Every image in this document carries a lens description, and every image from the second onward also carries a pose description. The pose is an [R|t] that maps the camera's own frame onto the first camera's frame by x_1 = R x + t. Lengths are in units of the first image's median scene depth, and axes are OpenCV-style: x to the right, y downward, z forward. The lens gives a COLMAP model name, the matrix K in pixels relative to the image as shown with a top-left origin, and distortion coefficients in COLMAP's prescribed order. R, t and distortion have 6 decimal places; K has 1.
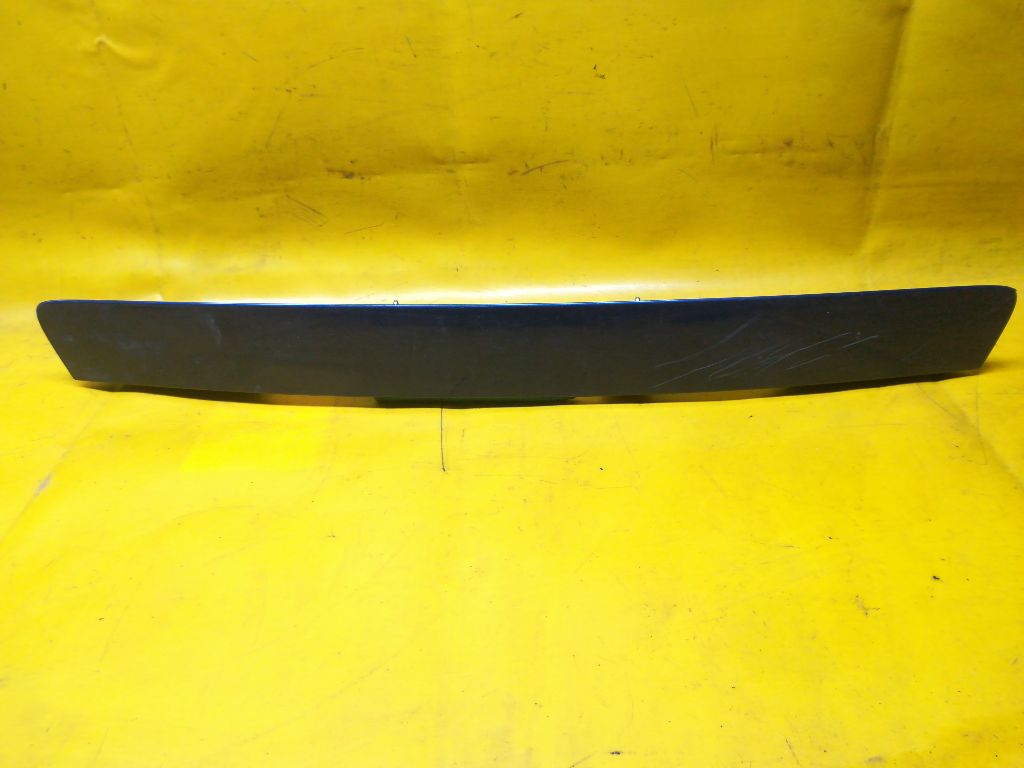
lens RADIAL K [[812.2, 0, 520.4], [0, 812.2, 378.3], [0, 0, 1]] dist [0.062621, -0.093731]
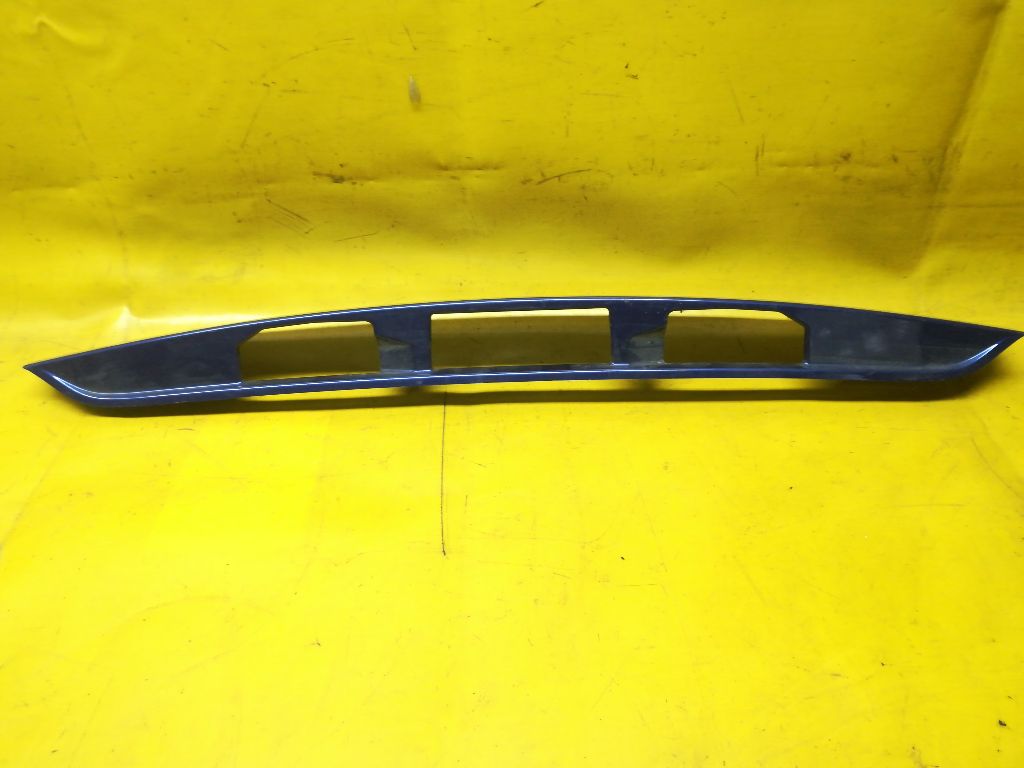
lens RADIAL K [[812.2, 0, 521.3], [0, 812.2, 380.9], [0, 0, 1]] dist [0.062621, -0.093731]
pose [[0.999744, 0.021902, 0.005640, -0.015506], [-0.022401, 0.993304, 0.113341, -0.142108], [-0.003120, -0.113439, 0.993540, 0.113489]]
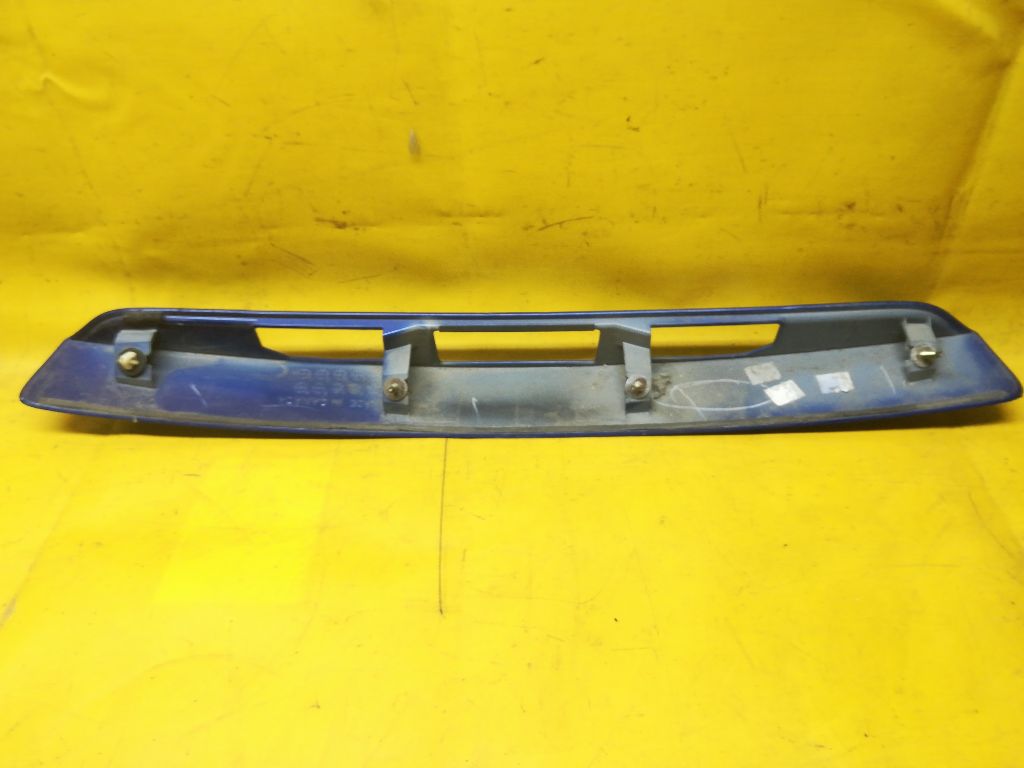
lens RADIAL K [[812.2, 0, 520.8], [0, 812.2, 384.5], [0, 0, 1]] dist [0.062621, -0.093731]
pose [[0.999491, 0.028102, -0.015087, 0.000667], [-0.025411, 0.987458, 0.155826, -0.226973], [0.019276, -0.155363, 0.987669, 0.116245]]
